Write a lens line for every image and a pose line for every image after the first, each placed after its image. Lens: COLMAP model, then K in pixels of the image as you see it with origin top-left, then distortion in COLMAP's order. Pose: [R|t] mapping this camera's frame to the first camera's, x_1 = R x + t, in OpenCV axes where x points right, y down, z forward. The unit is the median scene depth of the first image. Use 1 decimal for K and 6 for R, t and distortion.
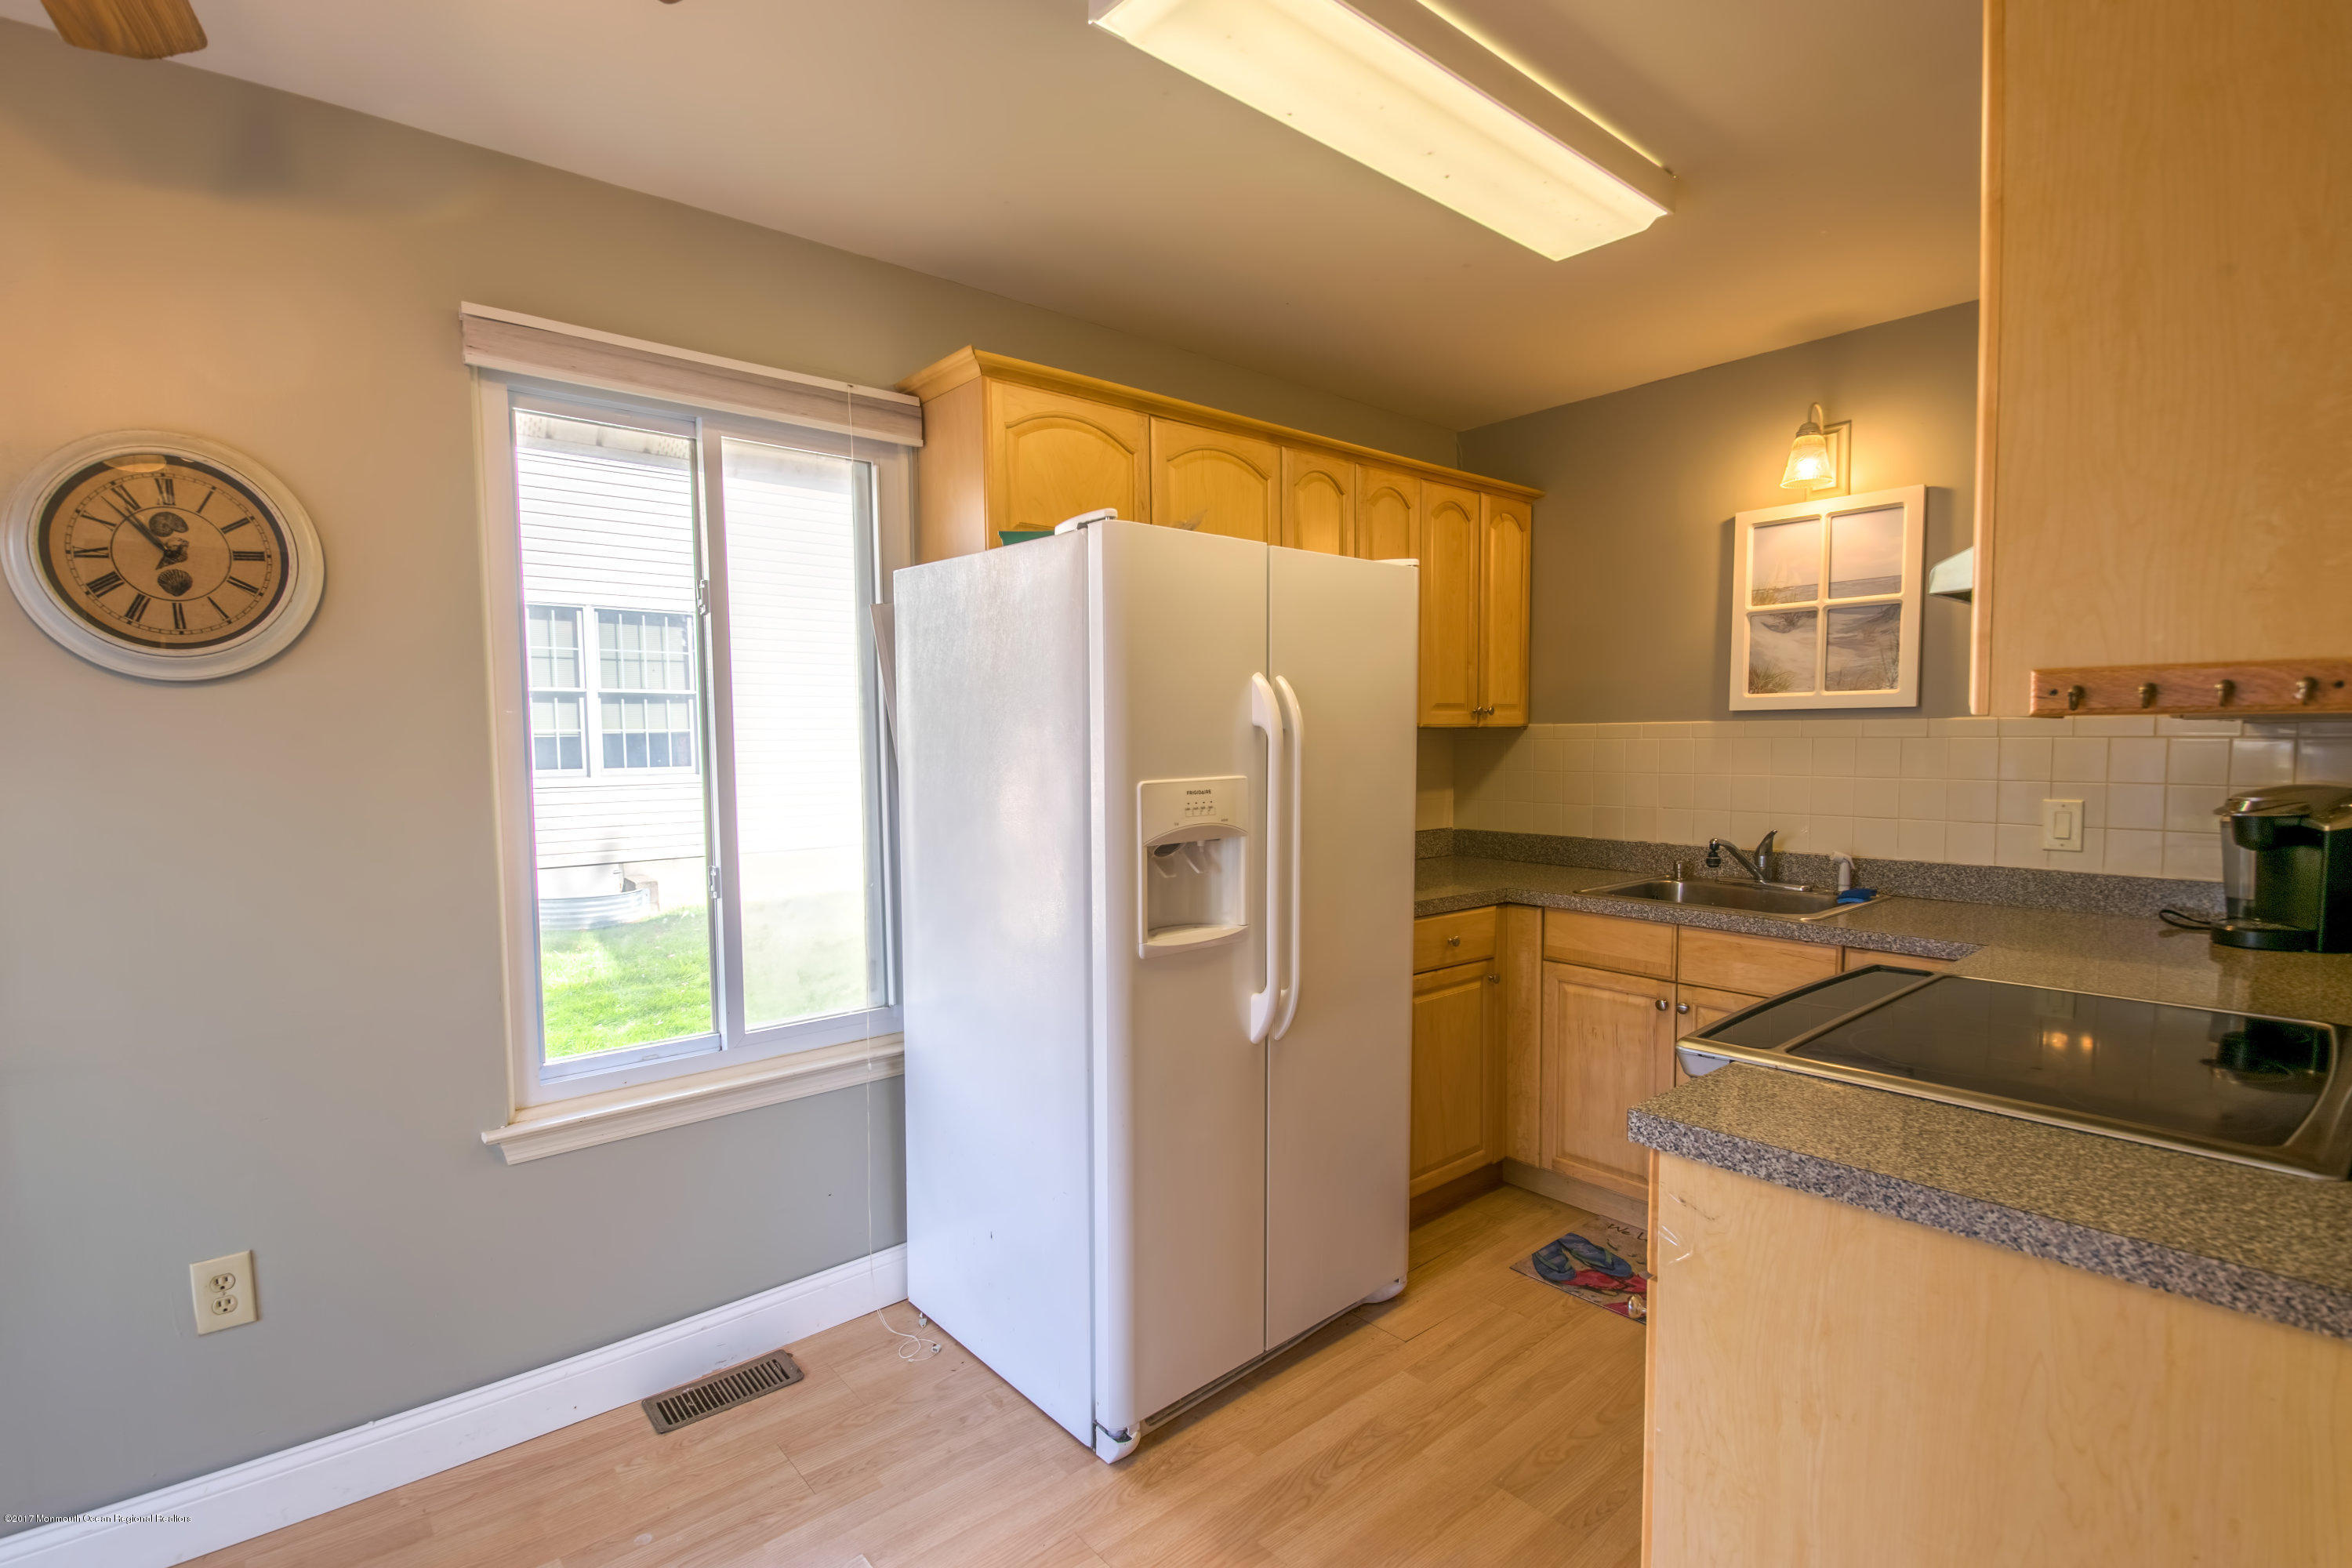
lens RADIAL K [[1061.8, 0, 1171.0], [0, 1061.8, 801.2], [0, 0, 1]] dist [0.034925, -0.034374]
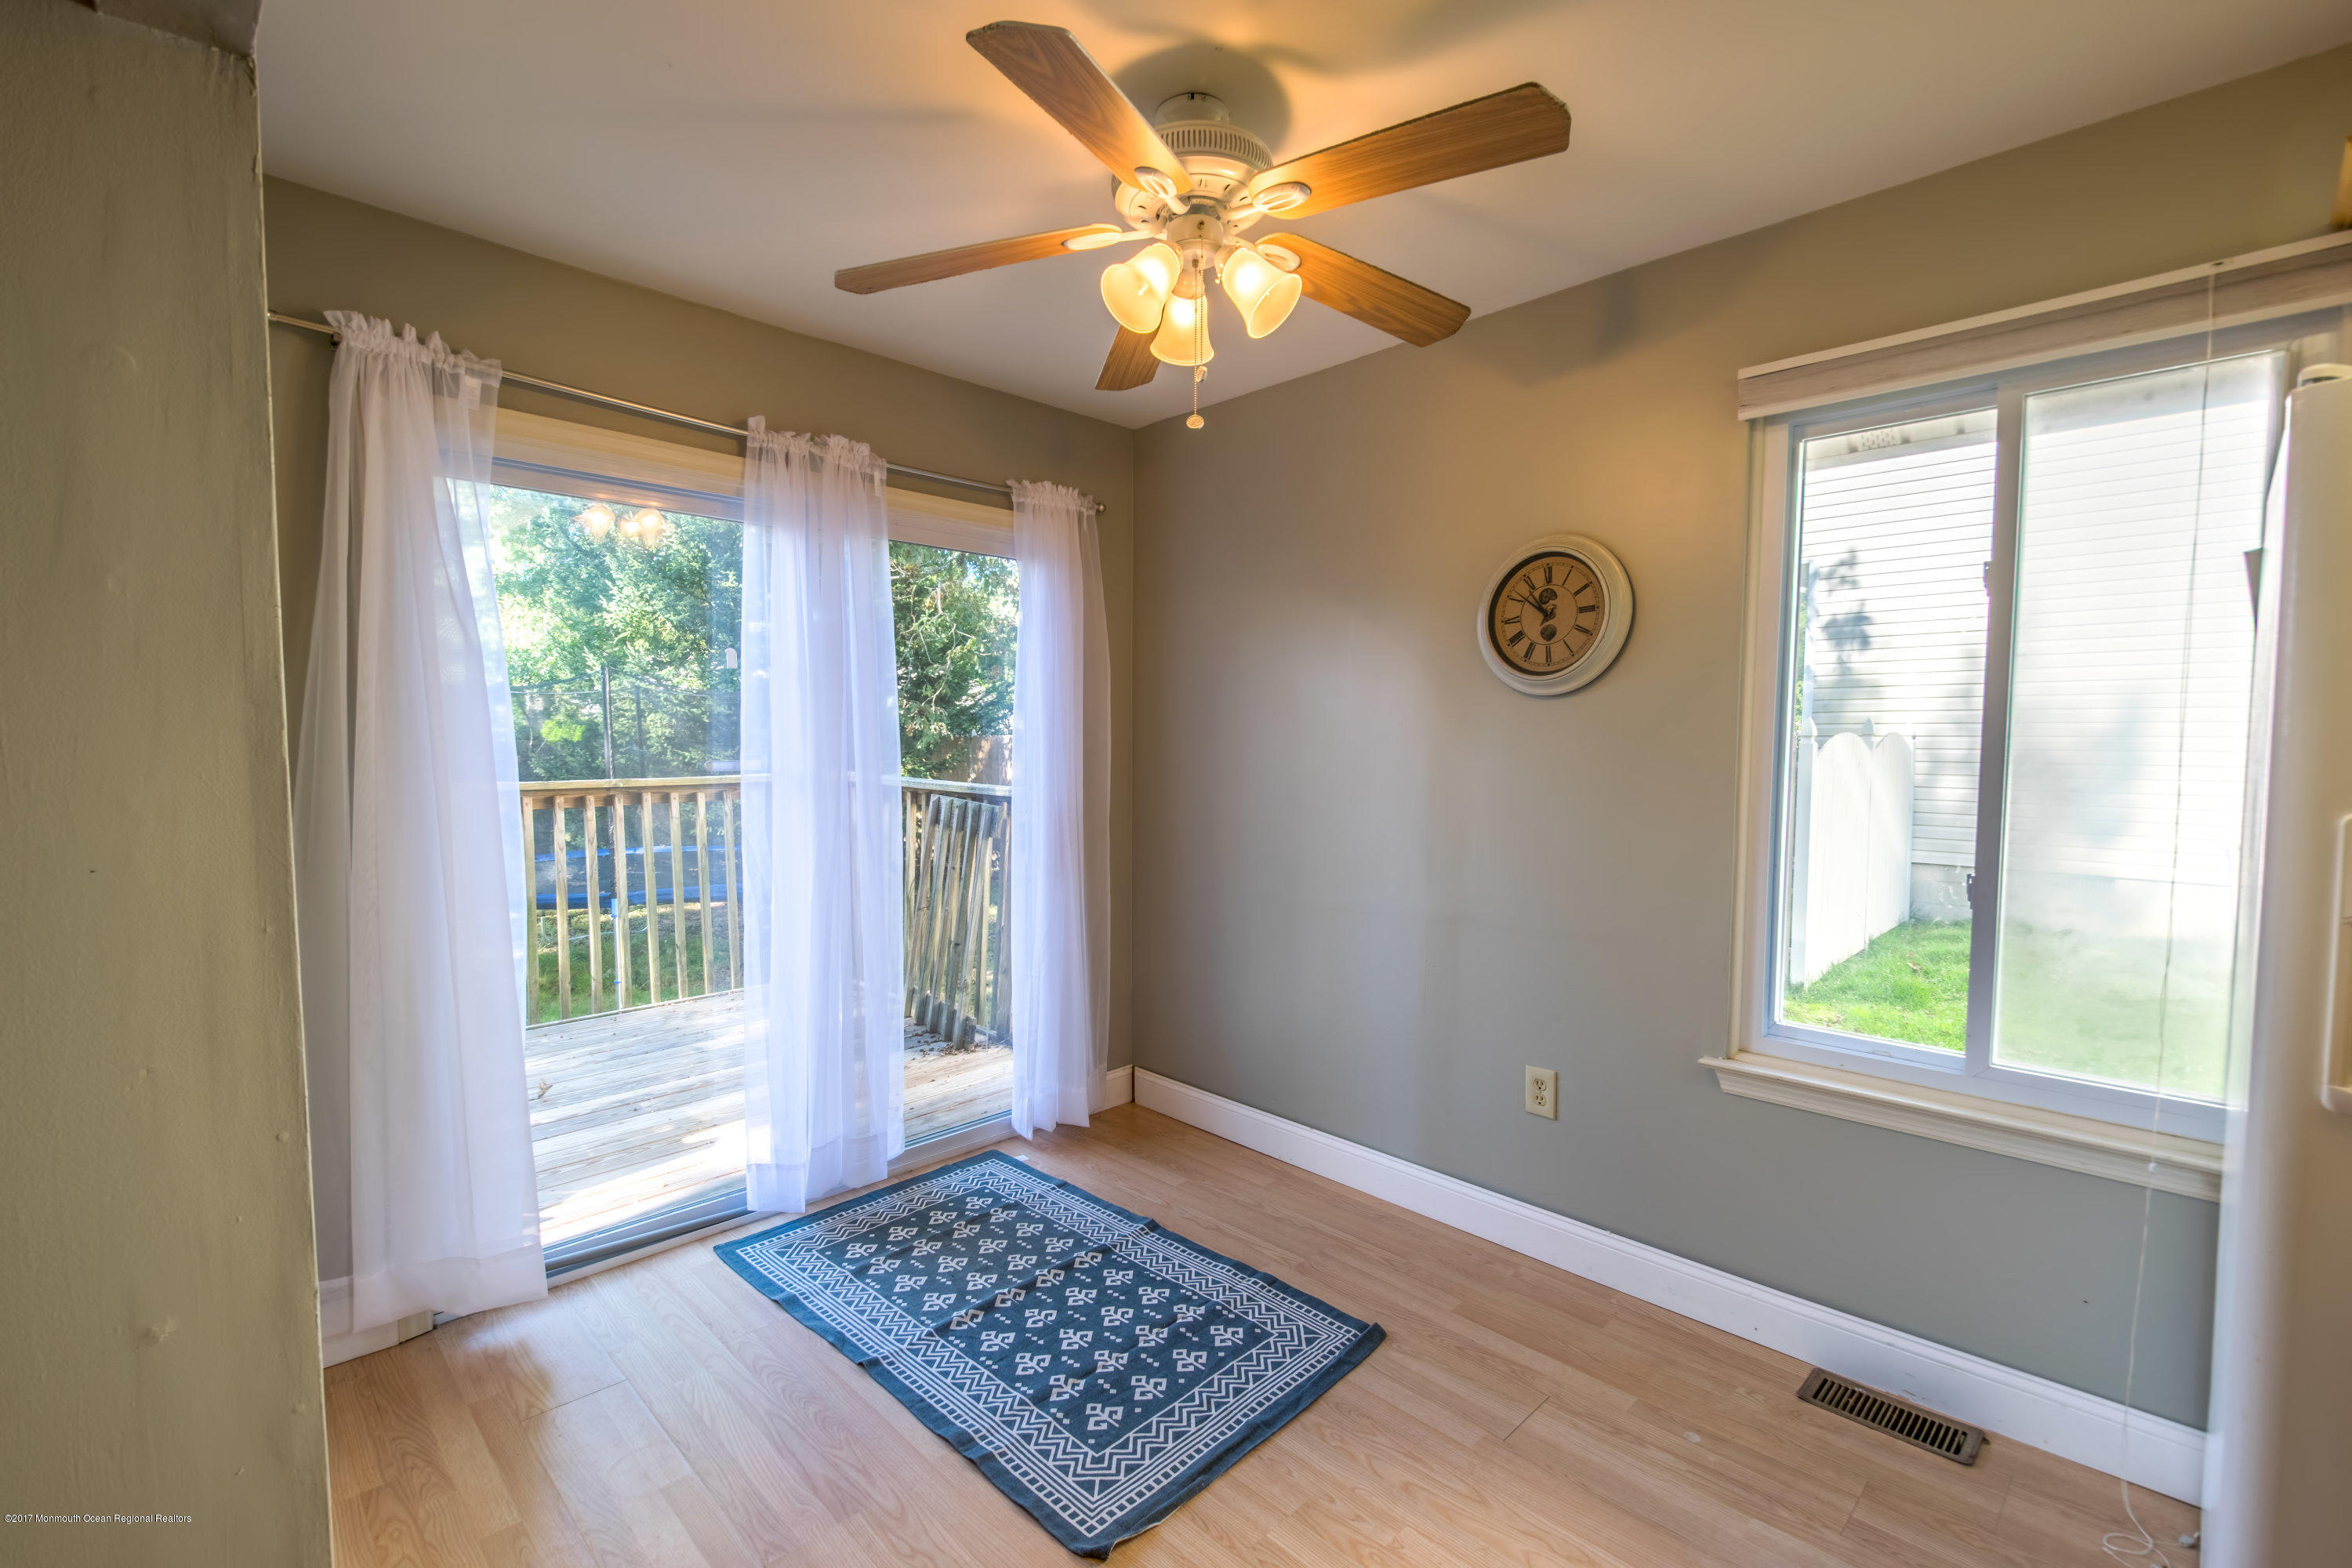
lens RADIAL K [[1006.2, 0, 1180.6], [0, 1006.2, 800.4], [0, 0, 1]] dist [0.050056, -0.027249]
pose [[0.100393, 0.072913, -0.992273, 0.426374], [-0.063934, 0.995723, 0.066698, -0.020115], [0.992892, 0.056744, 0.104625, 0.264917]]
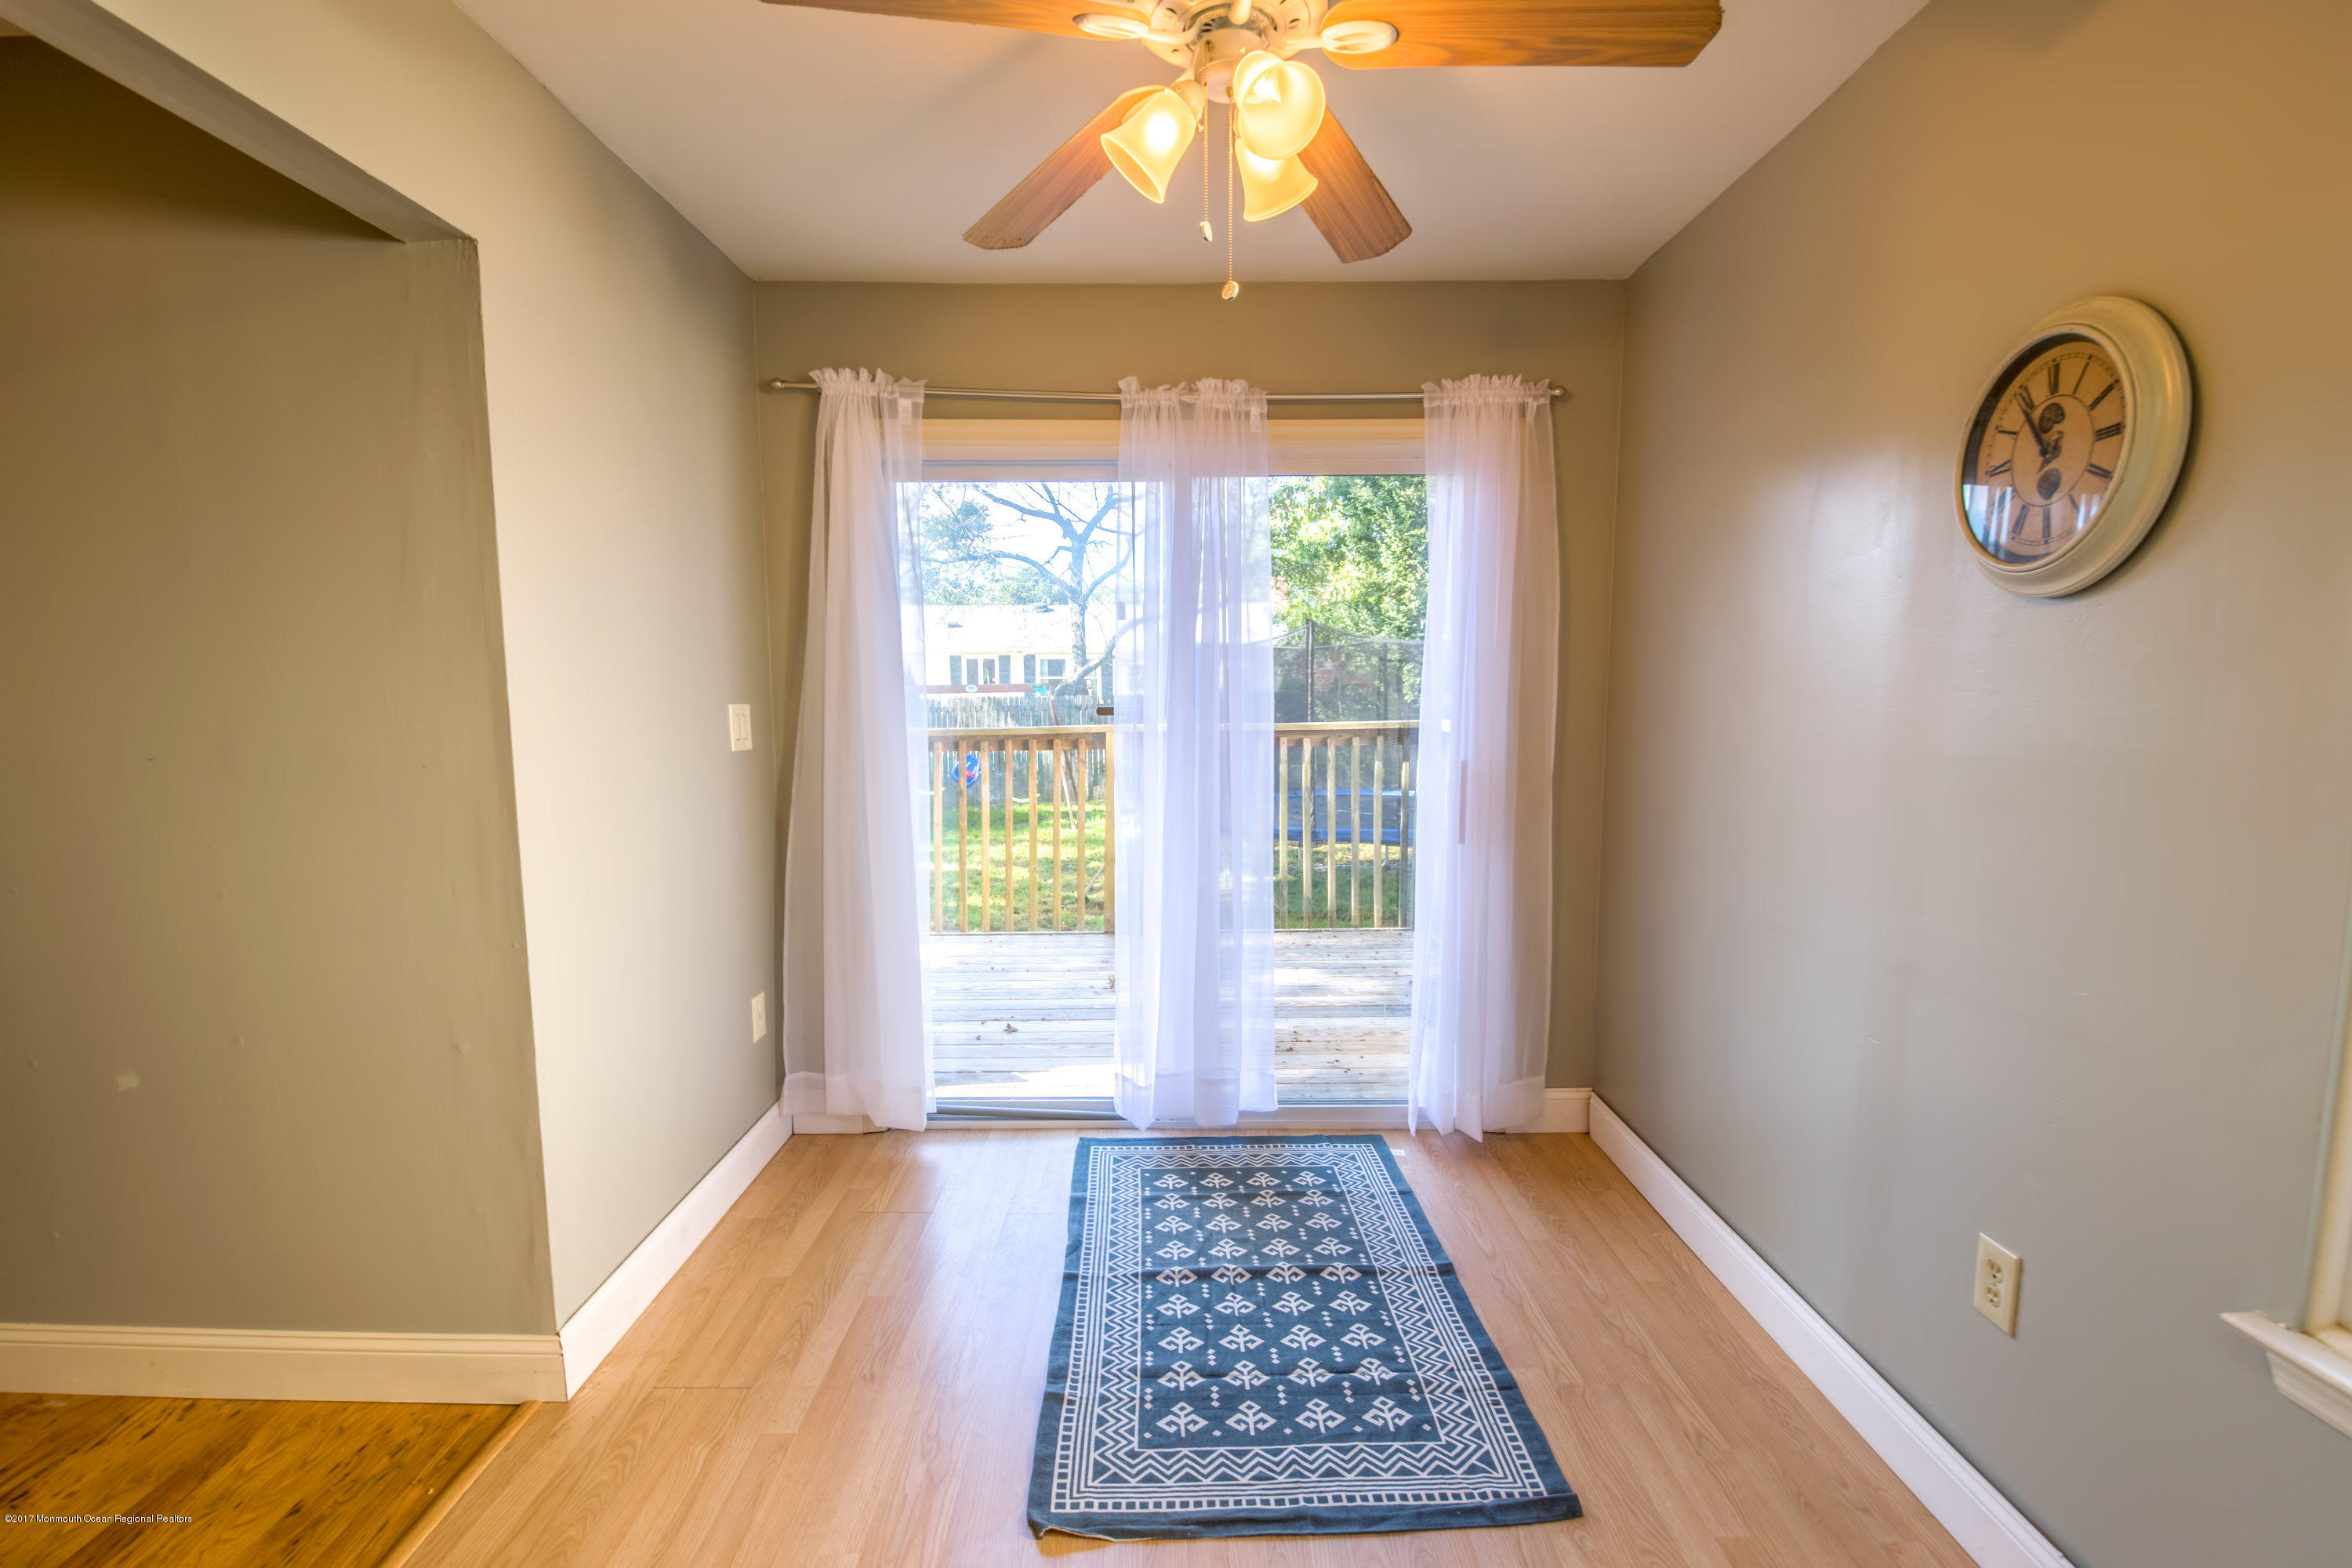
lens RADIAL K [[1061.8, 0, 1171.0], [0, 1061.8, 801.2], [0, 0, 1]] dist [0.034925, -0.034374]
pose [[-0.615407, 0.098117, -0.782079, 0.181205], [-0.036443, 0.987619, 0.152579, -0.046604], [0.787367, 0.122399, -0.604212, 0.827402]]
